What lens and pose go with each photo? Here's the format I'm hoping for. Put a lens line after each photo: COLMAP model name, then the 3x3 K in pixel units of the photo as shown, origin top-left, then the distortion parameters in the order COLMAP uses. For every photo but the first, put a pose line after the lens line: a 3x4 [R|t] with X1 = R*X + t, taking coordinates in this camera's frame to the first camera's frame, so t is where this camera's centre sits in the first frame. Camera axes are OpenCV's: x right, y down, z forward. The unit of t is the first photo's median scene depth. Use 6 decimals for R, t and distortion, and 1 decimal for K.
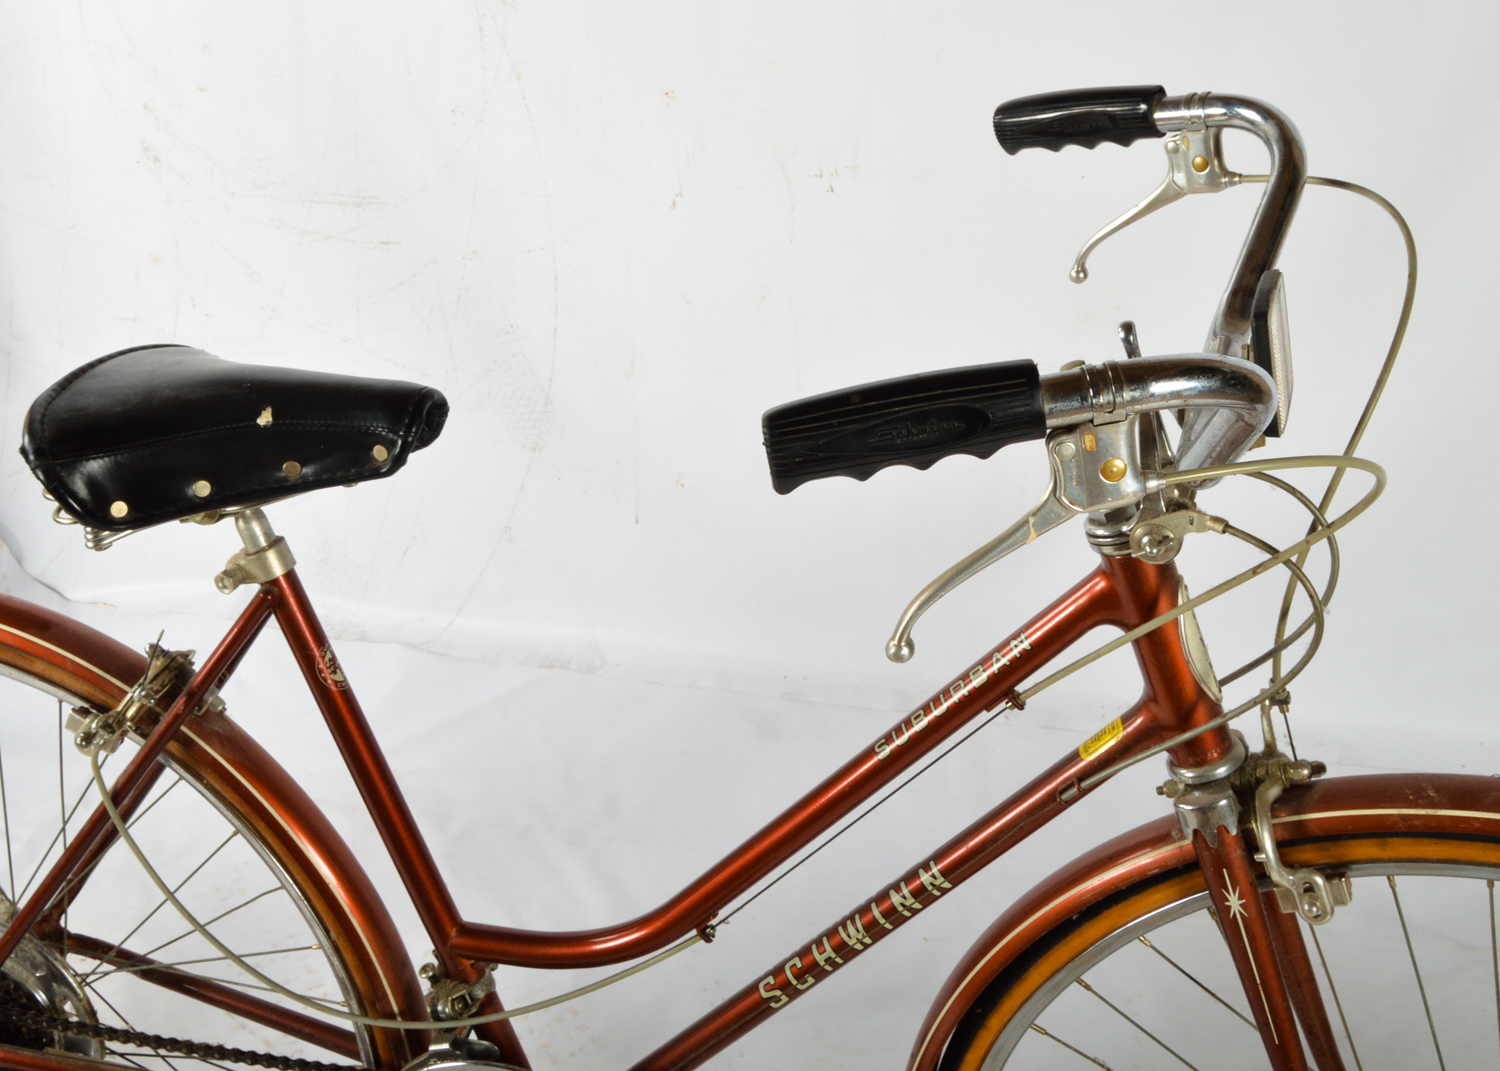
lens RADIAL K [[1925.5, 0, 670.5], [0, 1925.5, 477.7], [0, 0, 1]] dist [-0.024554, 0.000000]
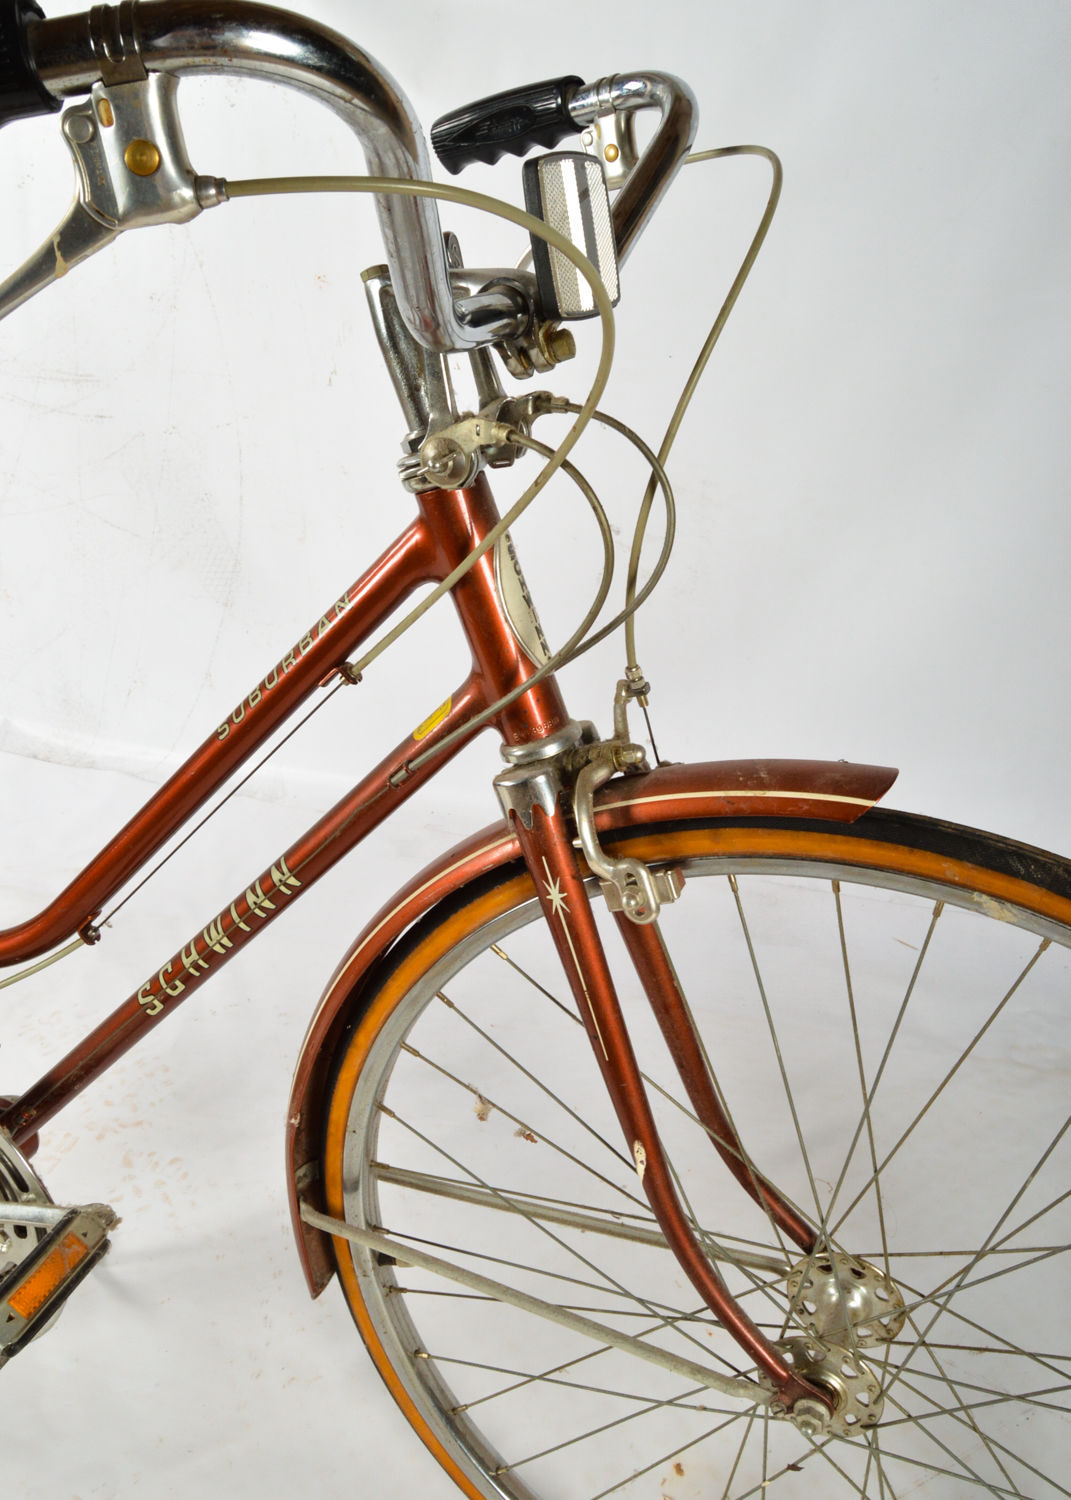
lens RADIAL K [[1395.2, 0, 522.7], [0, 1395.2, 740.3], [0, 0, 1]] dist [-0.021126, 0.000000]
pose [[0.998345, 0.053090, -0.022125, 0.259977], [-0.053505, 0.998394, -0.018597, 0.144825], [0.021102, 0.019750, 0.999582, 0.305189]]
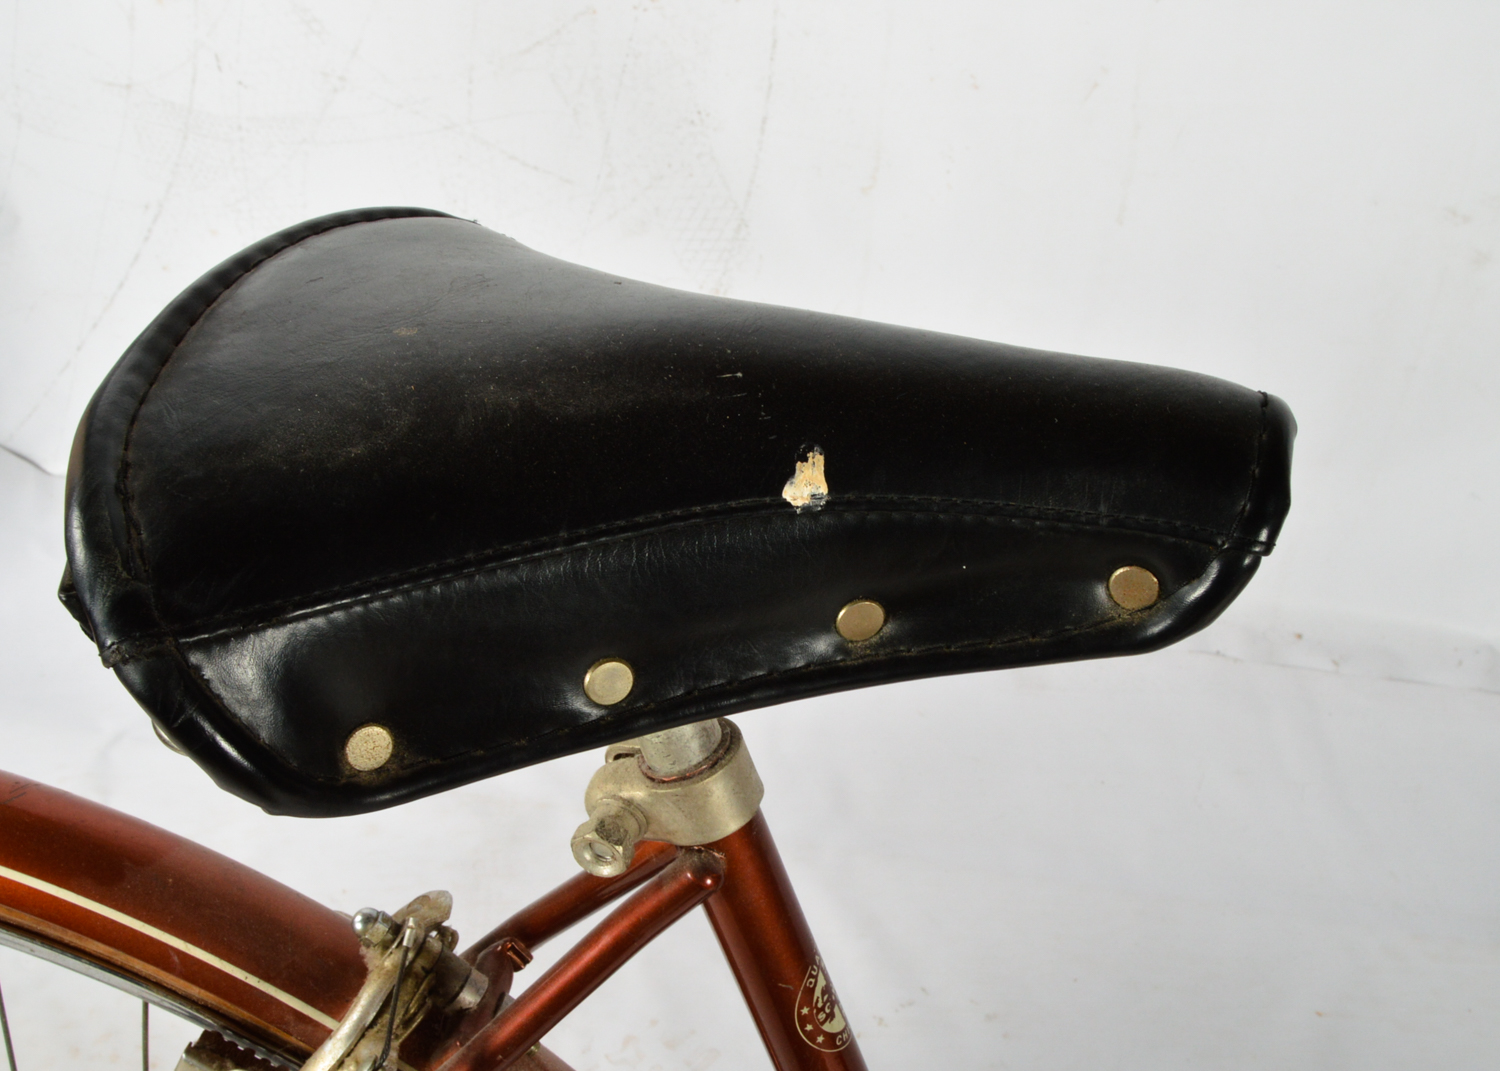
lens RADIAL K [[1746.4, 0, 737.0], [0, 1746.4, 617.9], [0, 0, 1]] dist [-0.026950, 0.000000]
pose [[0.995629, 0.000904, 0.093392, -0.241713], [-0.021150, 0.976160, 0.216018, -0.071130], [-0.090970, -0.217049, 0.971913, 0.673596]]
